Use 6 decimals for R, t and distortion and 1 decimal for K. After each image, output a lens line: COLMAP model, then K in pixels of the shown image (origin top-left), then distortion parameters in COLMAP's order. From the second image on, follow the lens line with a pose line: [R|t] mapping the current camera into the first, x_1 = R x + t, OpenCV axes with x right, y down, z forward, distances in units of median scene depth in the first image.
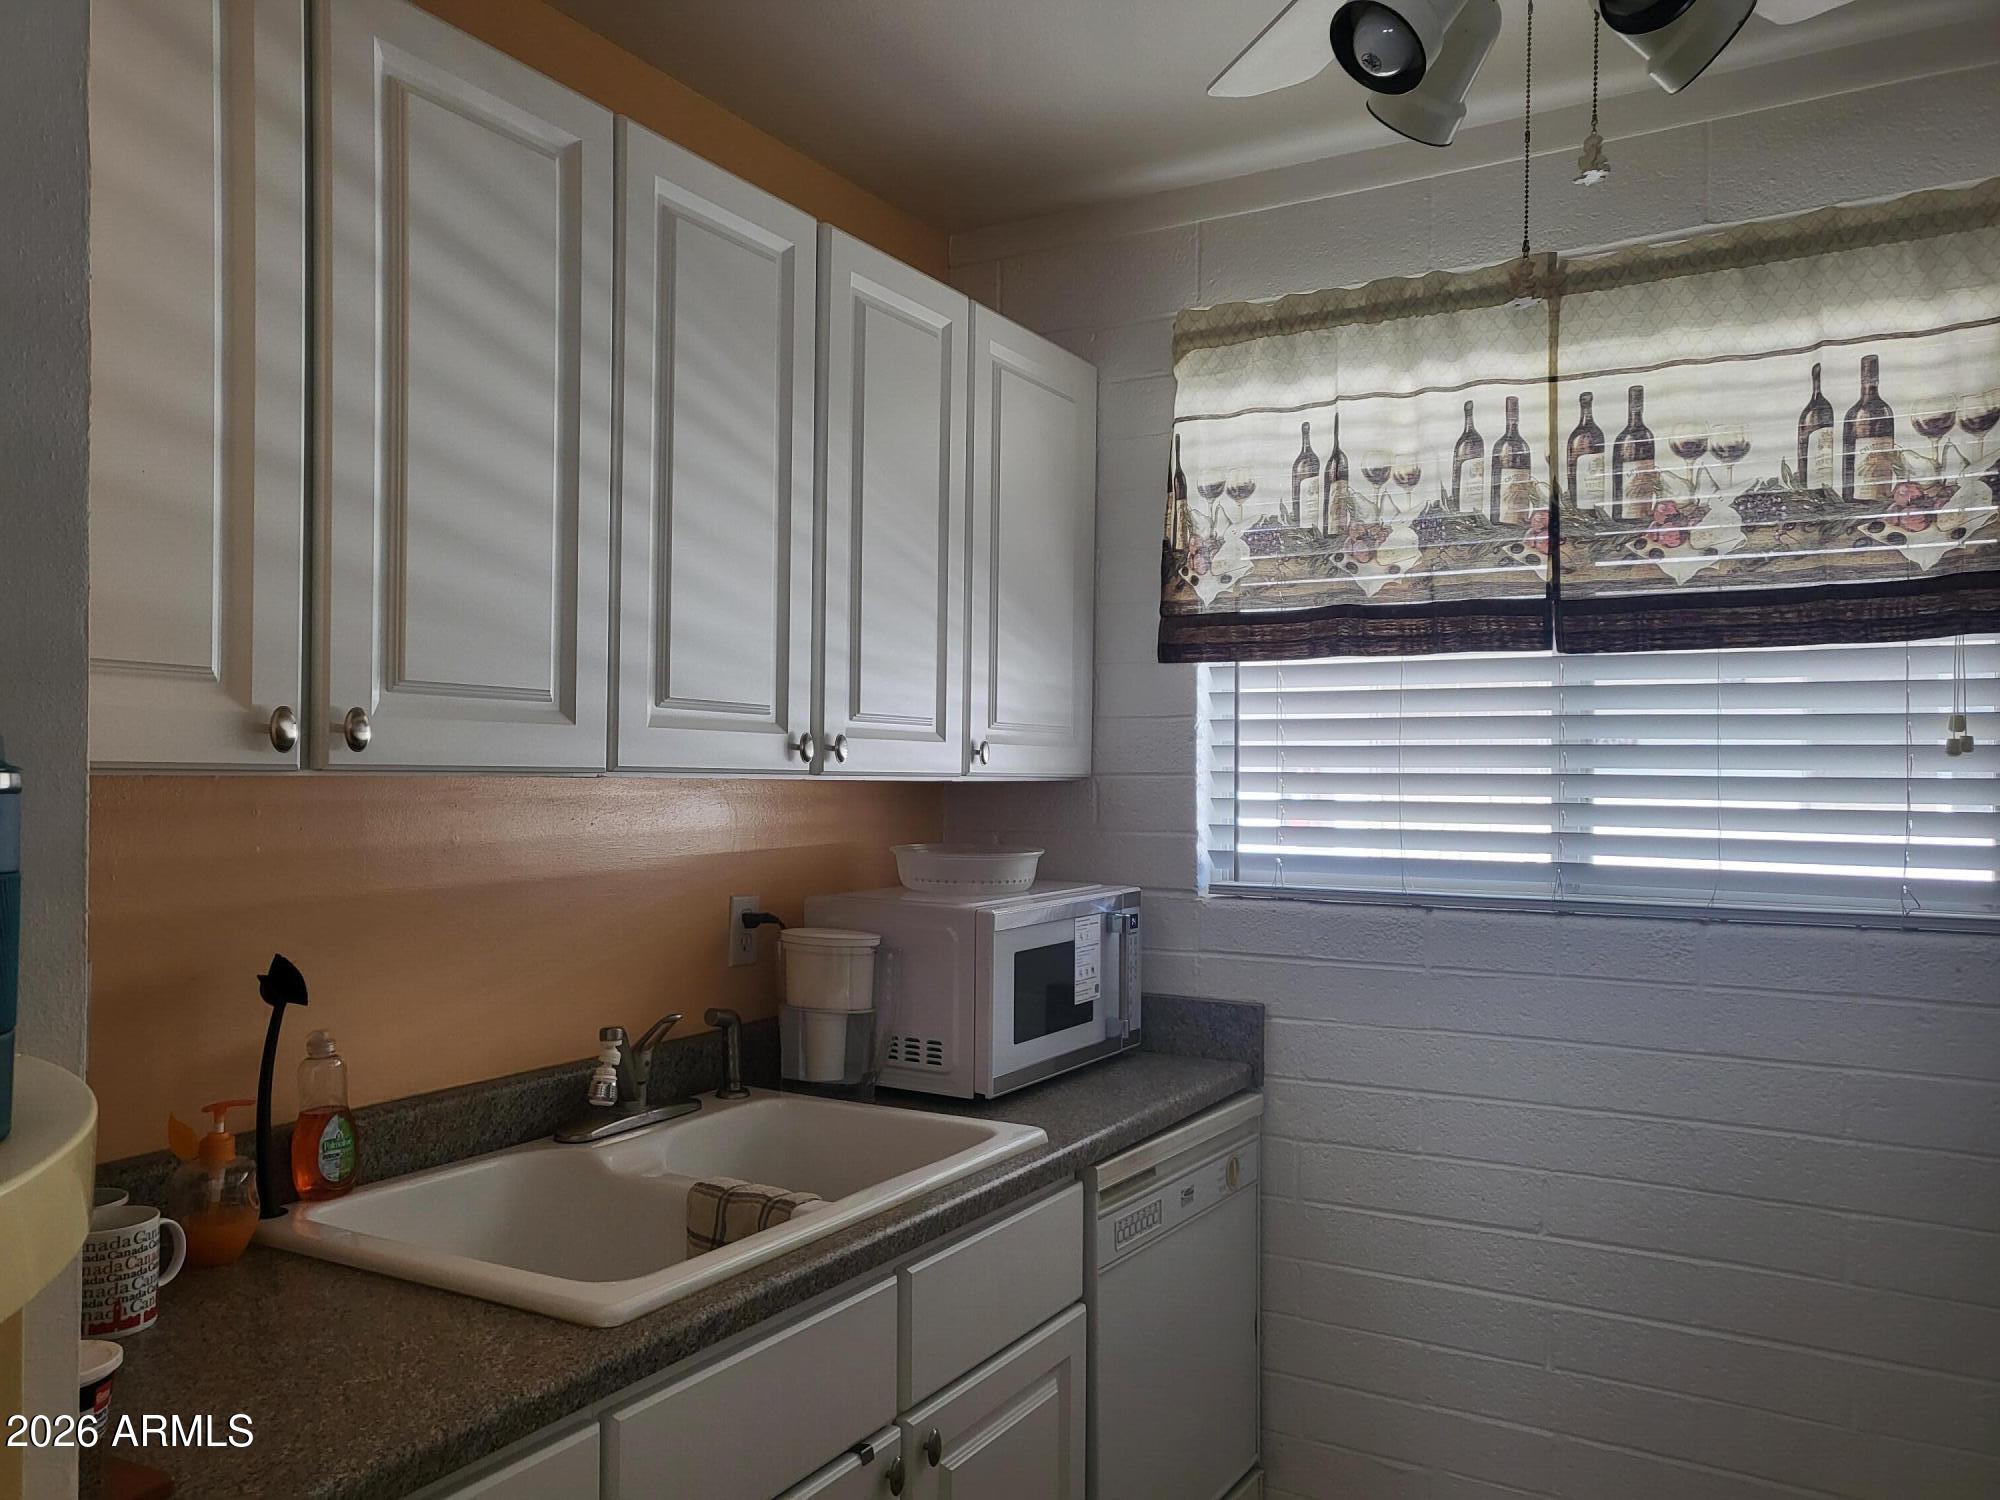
lens RADIAL K [[1516.2, 0, 997.4], [0, 1516.2, 763.3], [0, 0, 1]] dist [-0.009441, 0.075566]
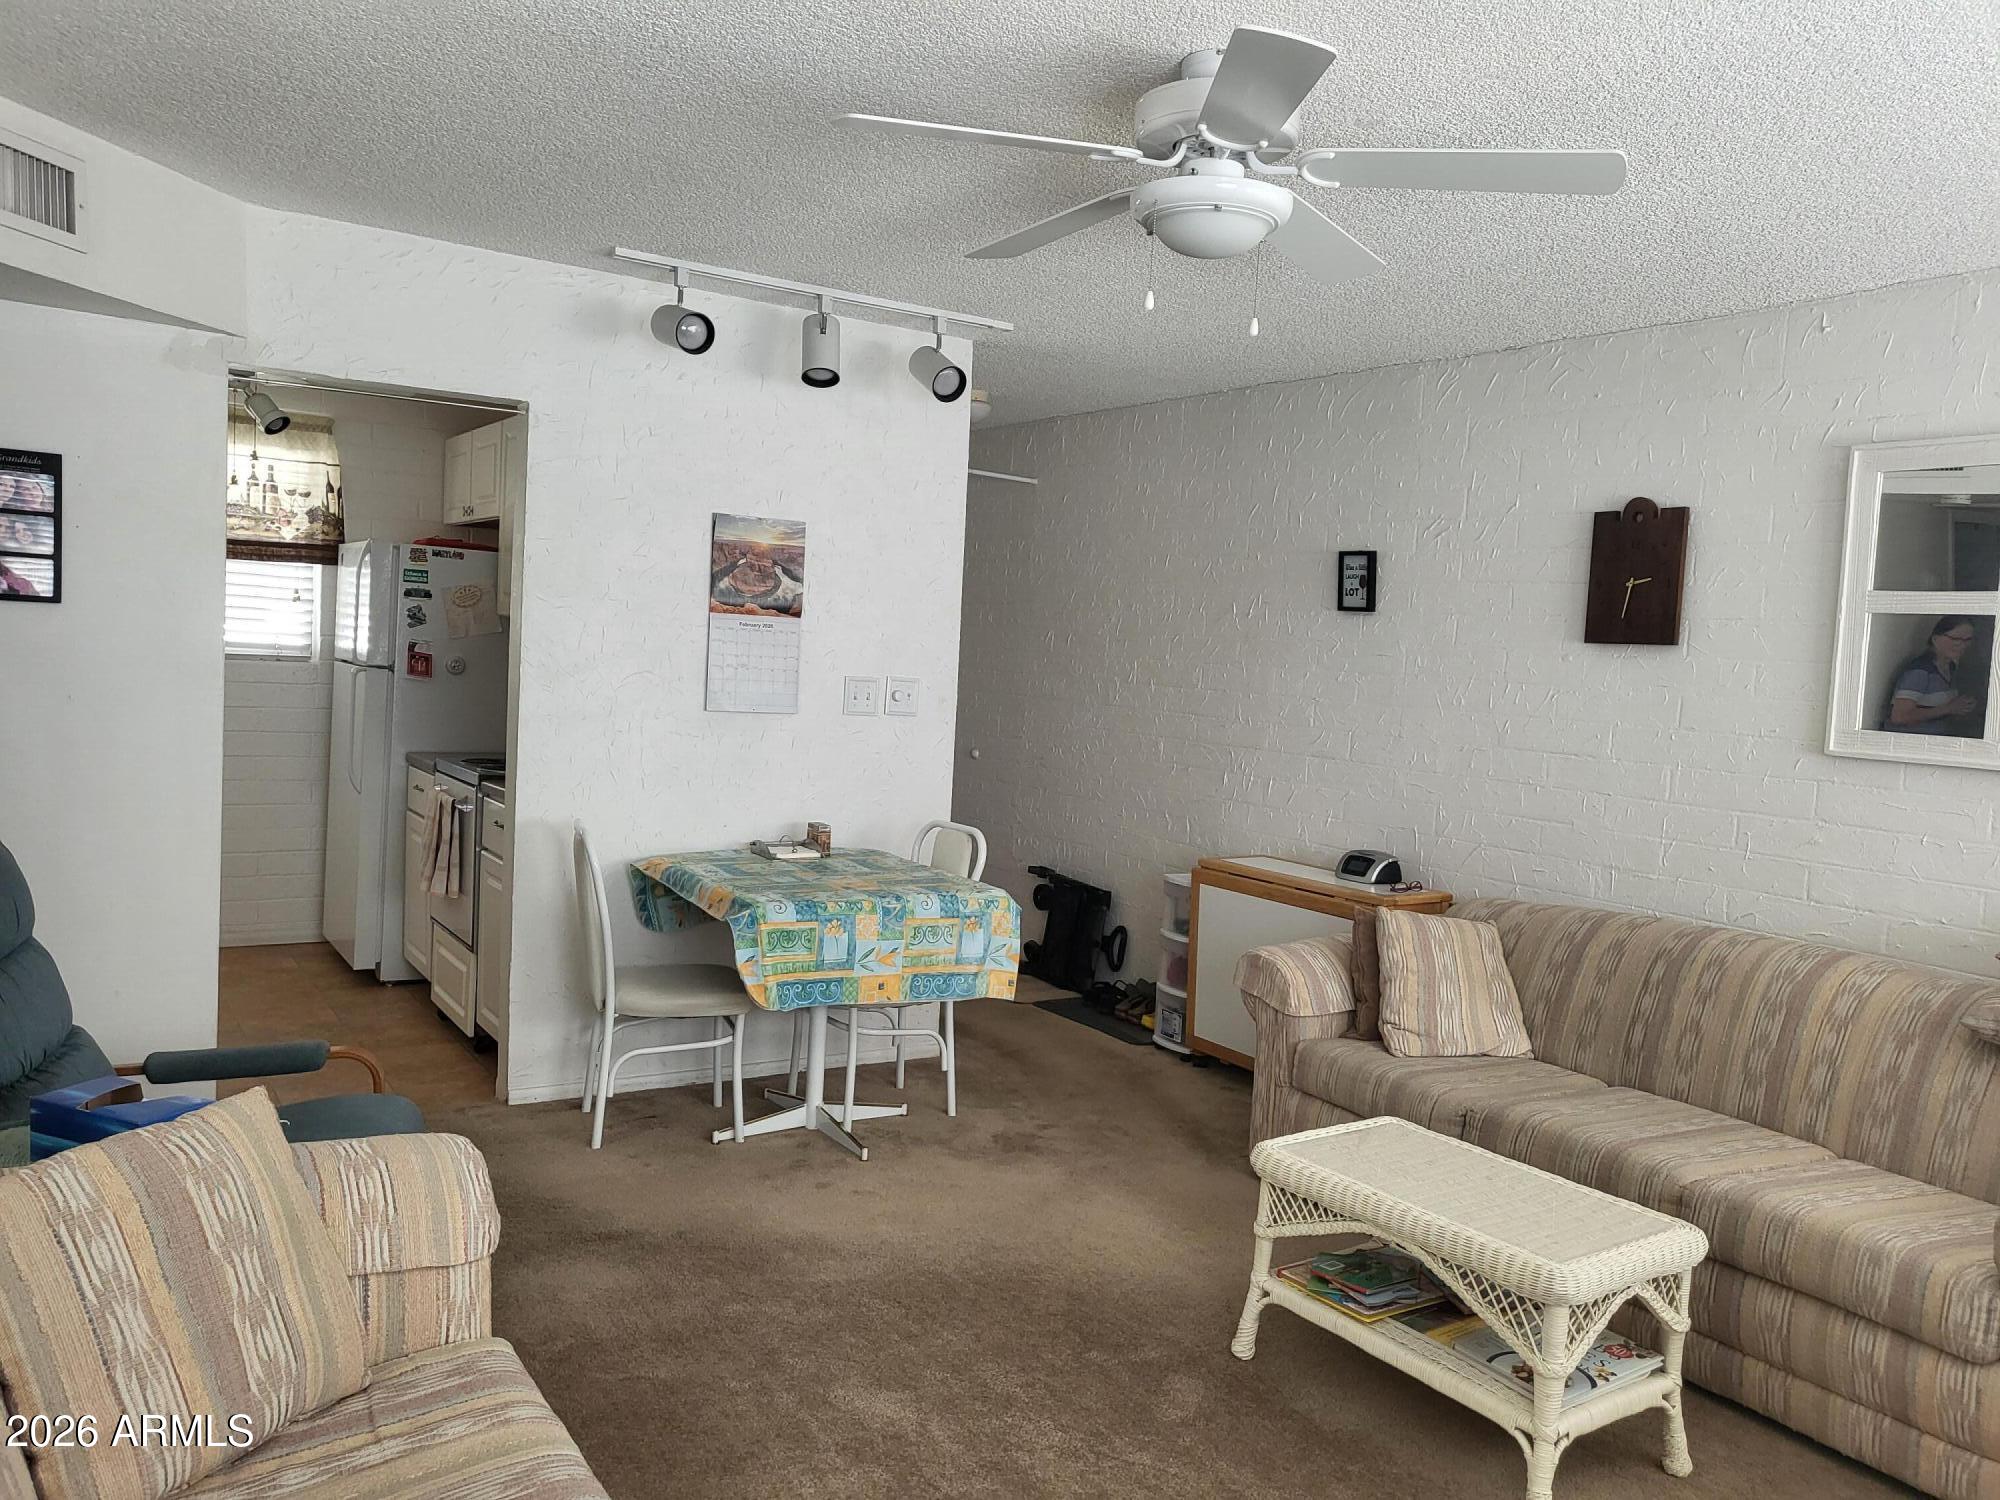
lens RADIAL K [[1539.2, 0, 997.5], [0, 1539.2, 755.4], [0, 0, 1]] dist [0.009887, 0.001296]
pose [[0.454628, -0.051398, 0.889197, -1.479262], [-0.058646, 0.994440, 0.087465, -0.044214], [-0.888749, -0.091912, 0.449085, -1.216599]]
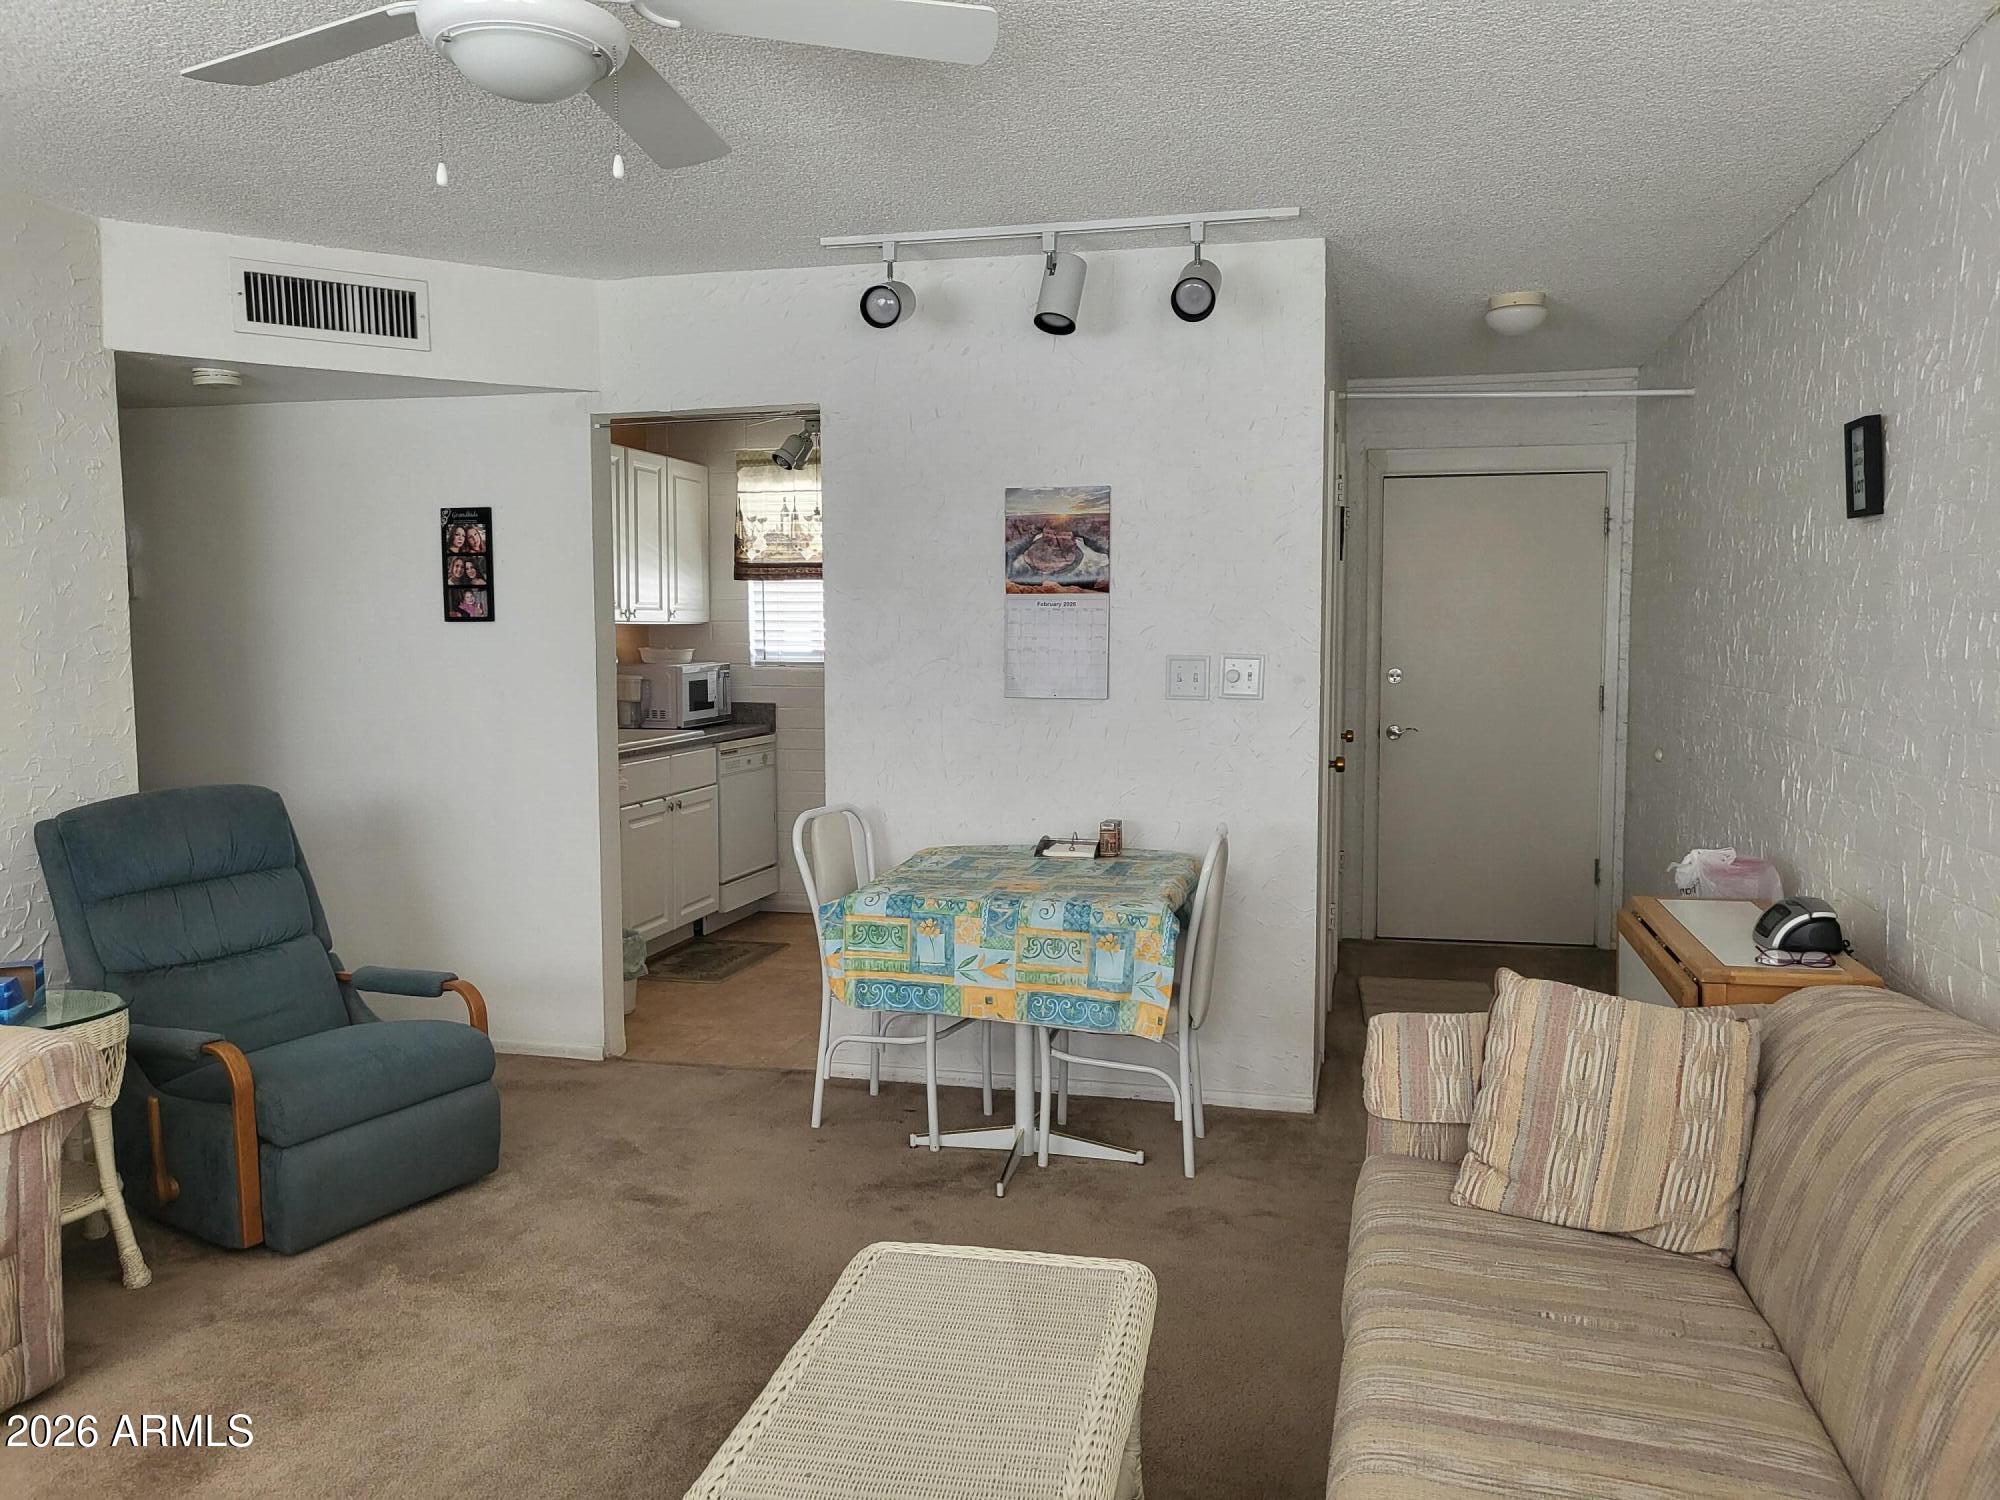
lens RADIAL K [[1516.2, 0, 997.4], [0, 1516.2, 763.3], [0, 0, 1]] dist [-0.009441, 0.075566]
pose [[0.961626, -0.034933, 0.272130, -0.202863], [0.008704, 0.995246, 0.097001, 0.000934], [-0.274225, -0.090910, 0.957359, -1.868483]]
